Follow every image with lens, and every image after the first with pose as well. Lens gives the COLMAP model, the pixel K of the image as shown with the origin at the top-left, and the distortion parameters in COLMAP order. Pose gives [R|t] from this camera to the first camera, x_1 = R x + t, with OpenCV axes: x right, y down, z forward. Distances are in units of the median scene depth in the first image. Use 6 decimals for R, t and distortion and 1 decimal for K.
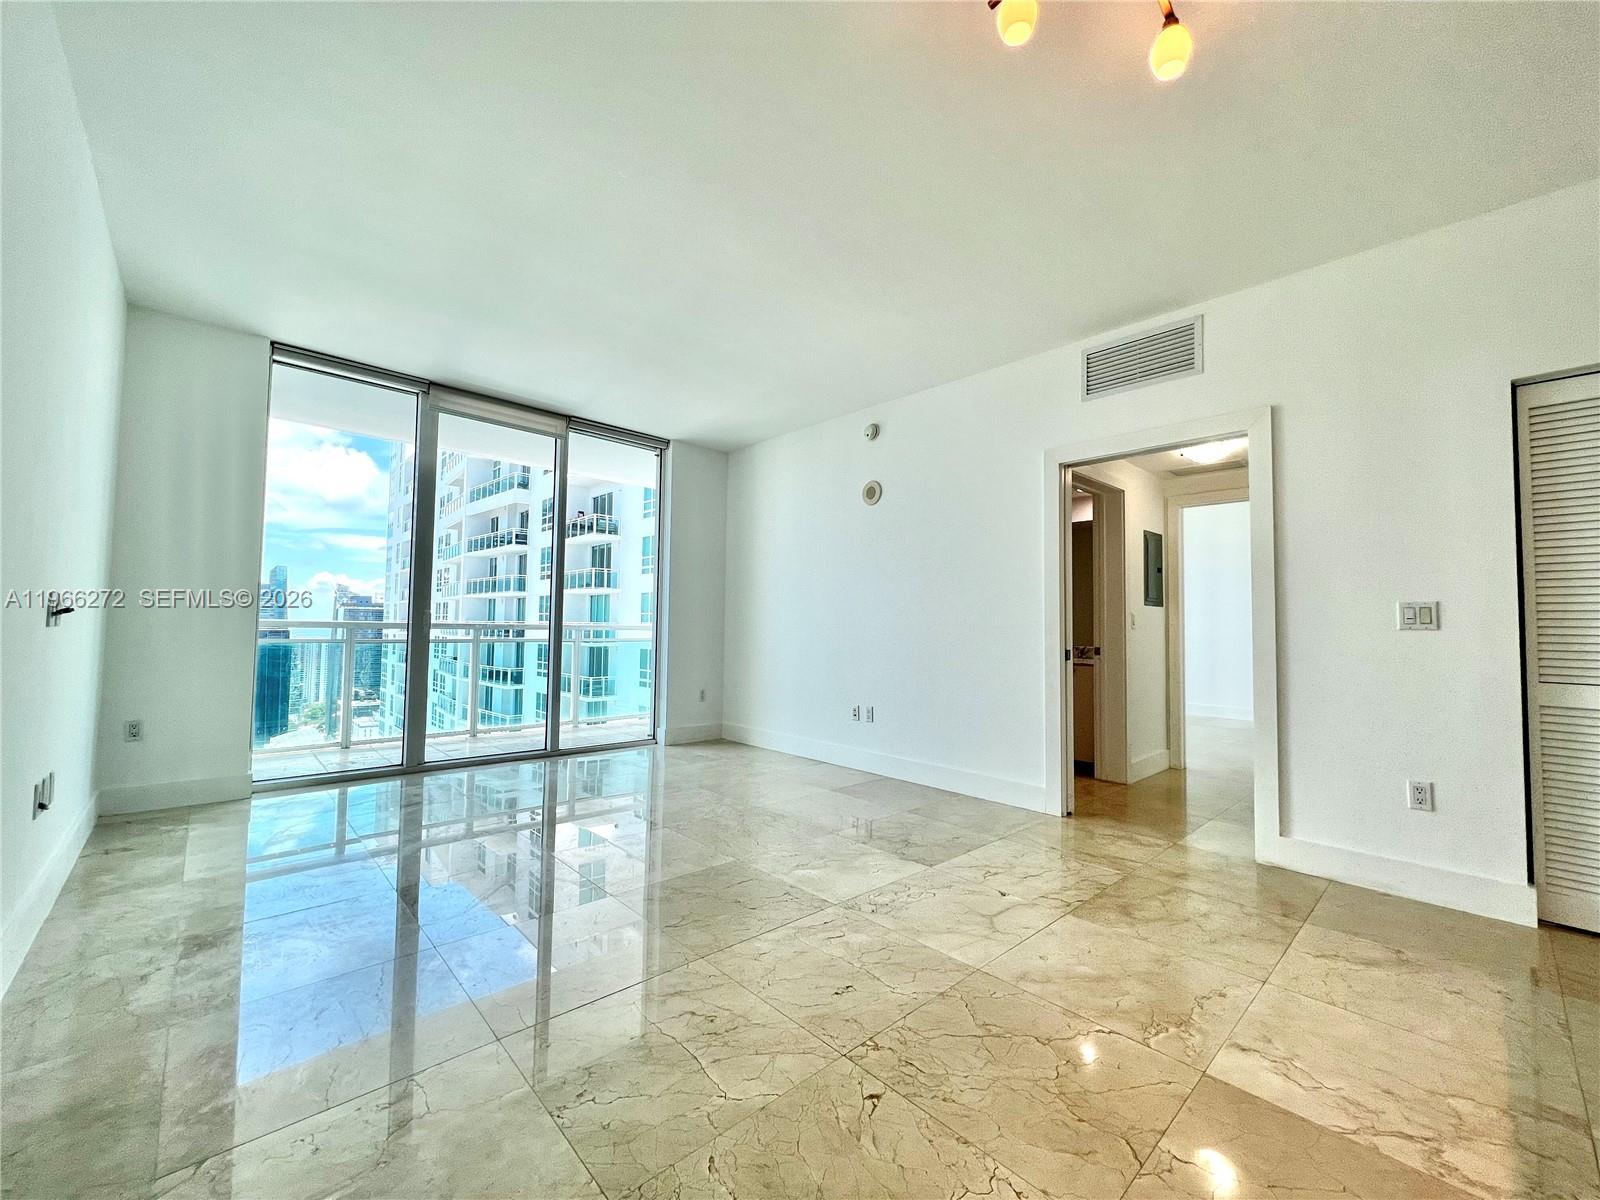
lens RADIAL K [[639.8, 0, 796.5], [0, 639.8, 595.2], [0, 0, 1]] dist [-0.001477, 0.000516]
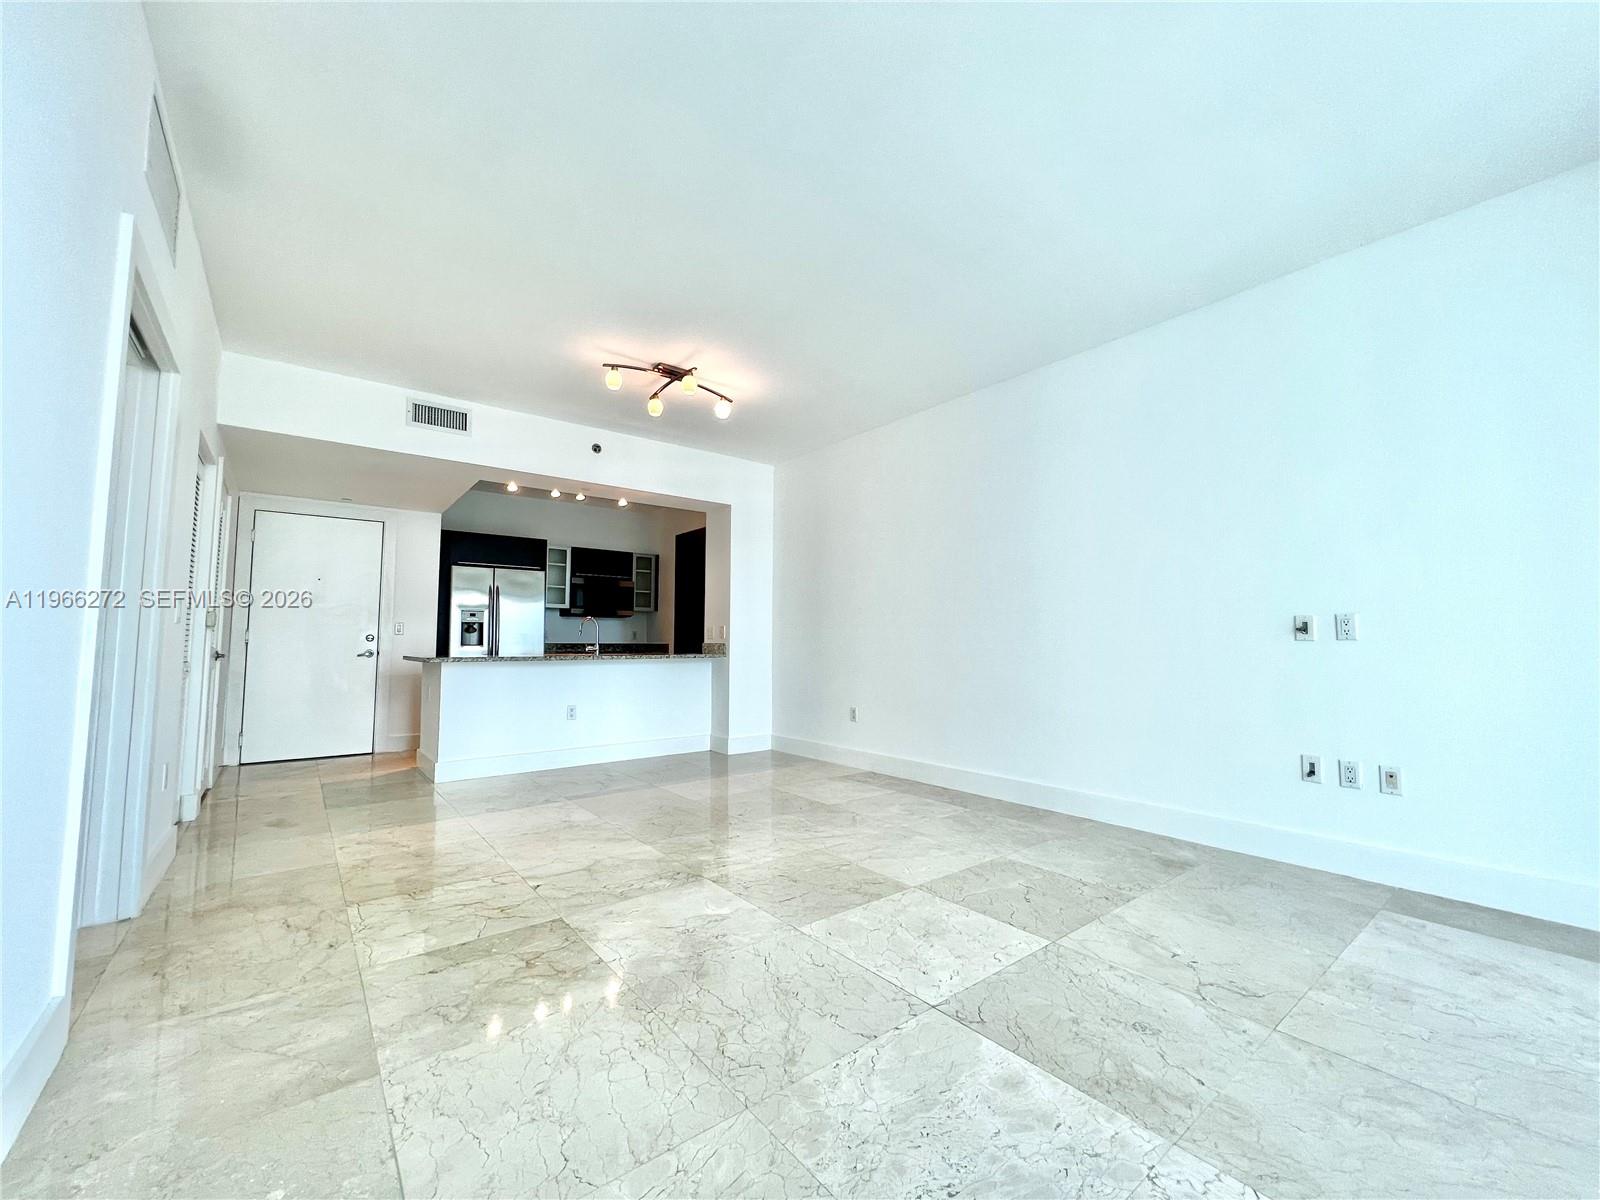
lens RADIAL K [[639.8, 0, 795.9], [0, 639.8, 598.6], [0, 0, 1]] dist [-0.001477, 0.000516]
pose [[-0.996660, -0.011884, 0.080797, -0.108286], [-0.021661, 0.992387, -0.121237, 0.079841], [-0.078741, -0.122582, -0.989330, 1.310342]]
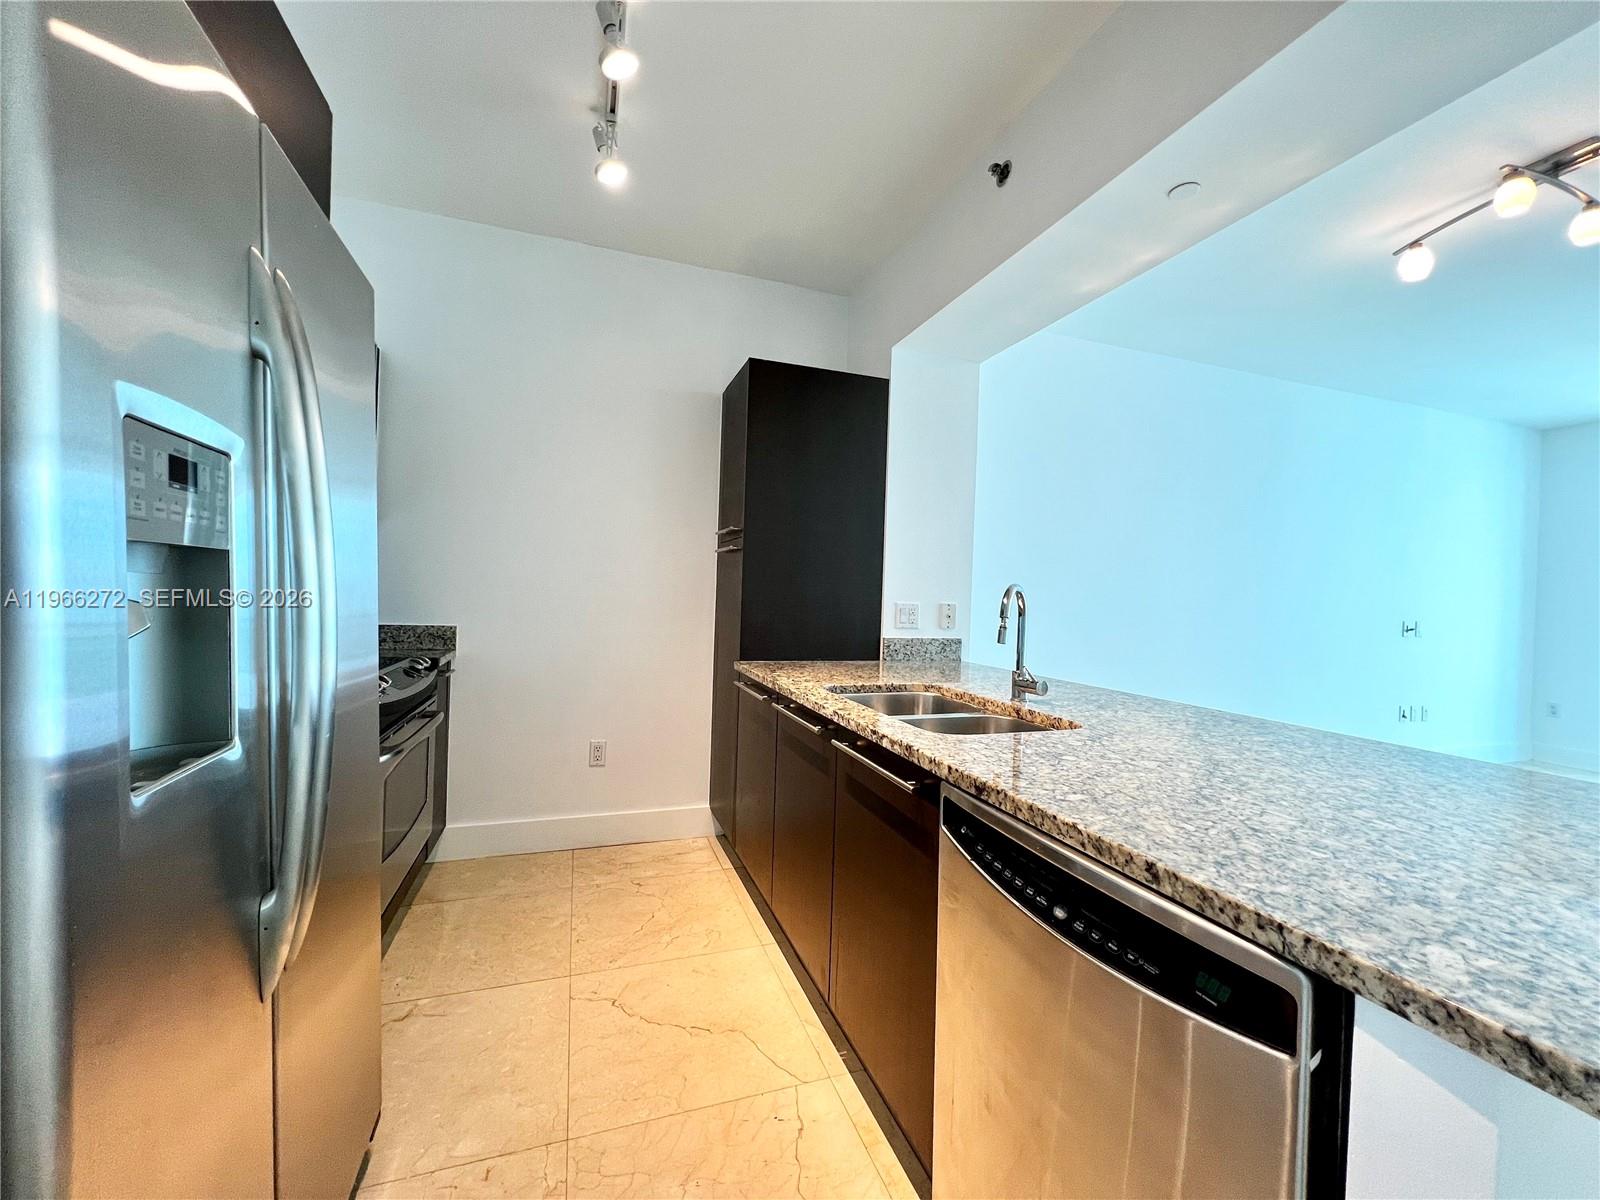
lens RADIAL K [[639.8, 0, 797.6], [0, 639.8, 598.7], [0, 0, 1]] dist [-0.001477, 0.000516]
pose [[-0.400491, -0.023760, -0.915993, 0.925237], [0.007902, 0.999537, -0.029382, -0.019235], [0.916267, -0.019005, -0.400118, -0.023230]]
